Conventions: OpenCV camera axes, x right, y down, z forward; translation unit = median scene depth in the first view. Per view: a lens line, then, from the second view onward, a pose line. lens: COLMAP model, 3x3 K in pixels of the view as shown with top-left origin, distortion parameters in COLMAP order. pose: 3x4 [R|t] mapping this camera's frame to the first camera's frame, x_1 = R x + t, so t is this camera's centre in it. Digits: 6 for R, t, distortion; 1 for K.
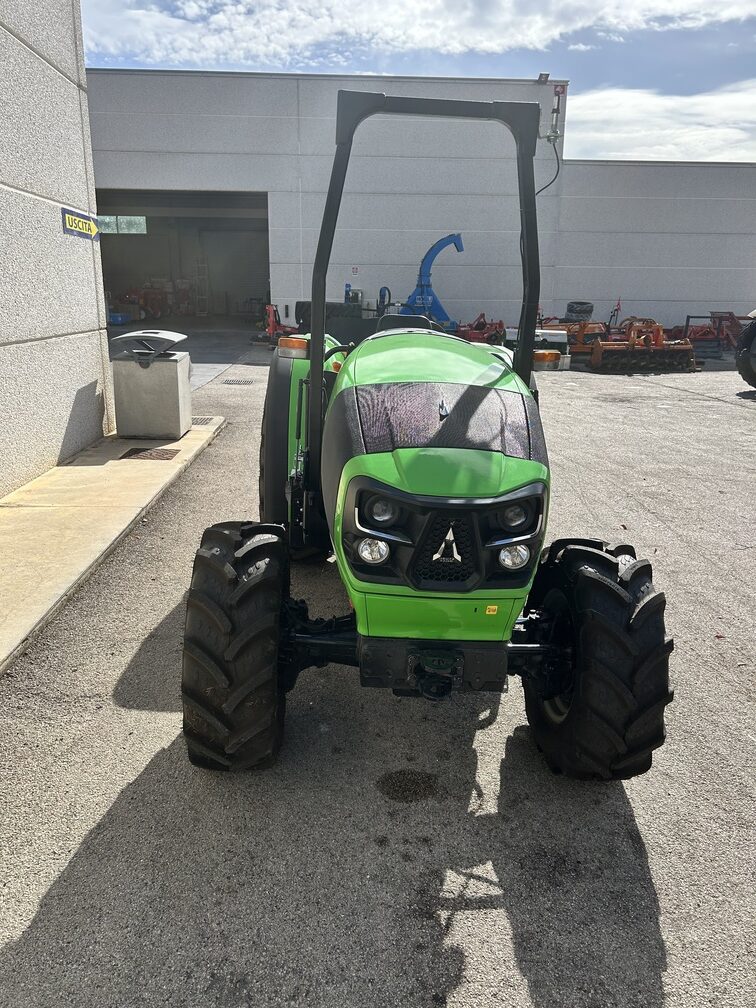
lens RADIAL K [[752.2, 0, 384.1], [0, 752.2, 504.7], [0, 0, 1]] dist [0.043876, -0.053622]
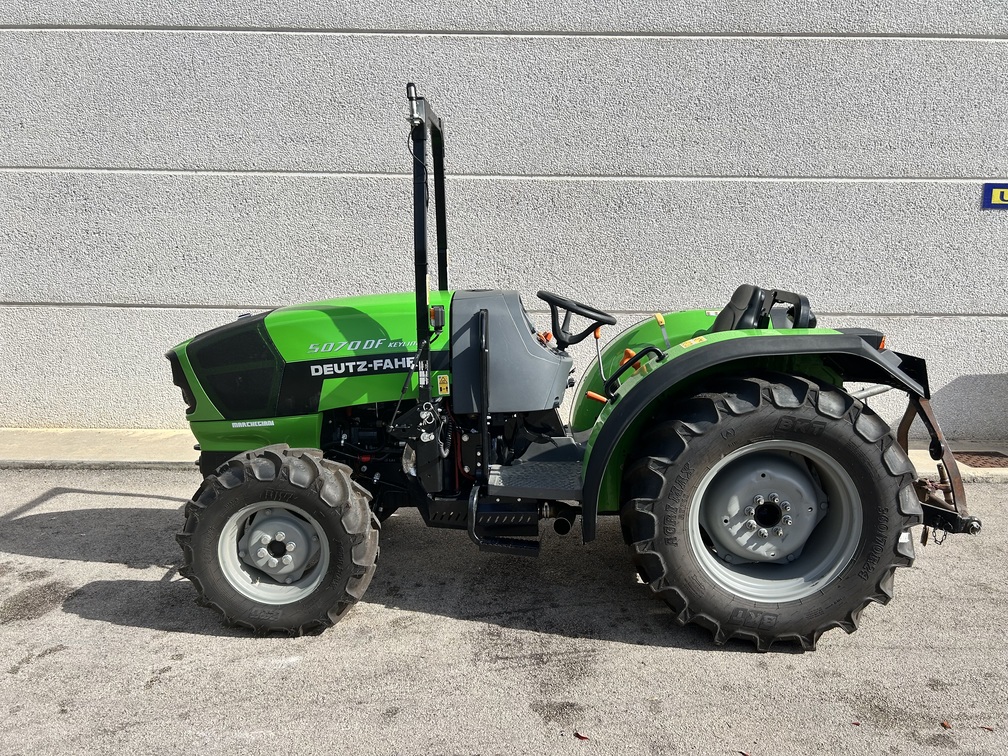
lens RADIAL K [[752.2, 0, 504.8], [0, 752.2, 383.0], [0, 0, 1]] dist [0.043876, -0.053622]
pose [[-0.057014, 0.130176, -0.989850, 0.175871], [-0.276420, 0.950646, 0.140942, -0.038989], [0.959344, 0.281650, -0.018217, 0.160068]]
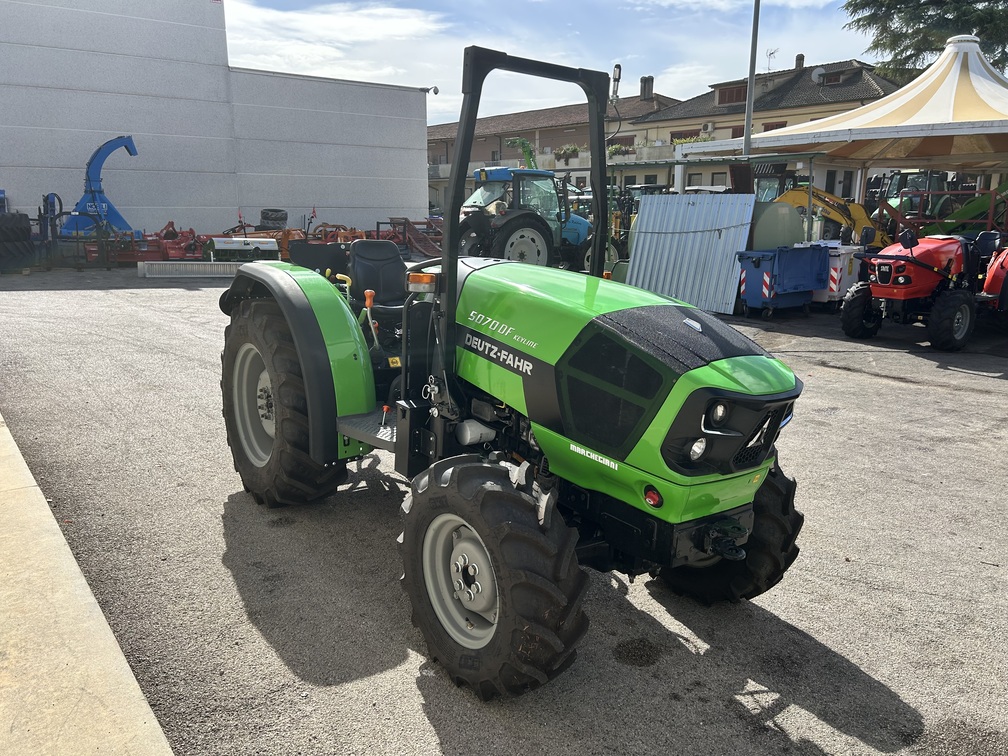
lens RADIAL K [[752.2, 0, 502.3], [0, 752.2, 378.1], [0, 0, 1]] dist [0.043876, -0.053622]
pose [[0.825416, -0.131530, 0.548988, -0.084216], [0.151847, 0.988368, 0.008494, -0.010010], [-0.543719, 0.076351, 0.835787, 0.013114]]
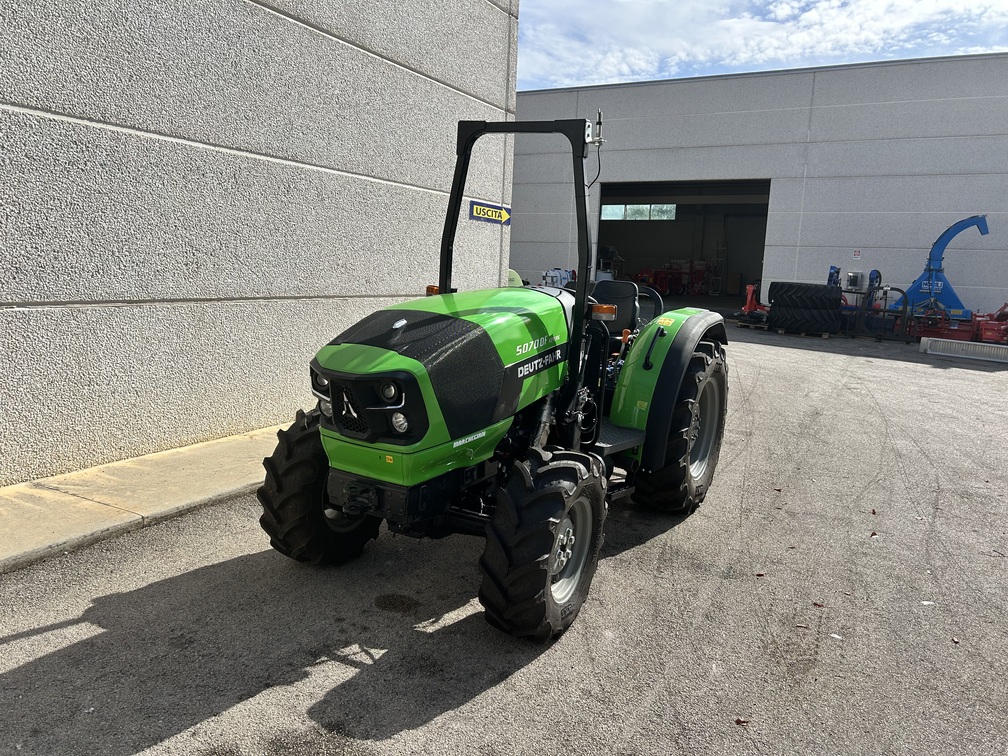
lens RADIAL K [[752.2, 0, 504.1], [0, 752.2, 380.9], [0, 0, 1]] dist [0.043876, -0.053622]
pose [[0.858241, 0.098983, -0.503612, 0.099054], [-0.165112, 0.982313, -0.088309, 0.007604], [0.485964, 0.158943, 0.859405, -0.016698]]
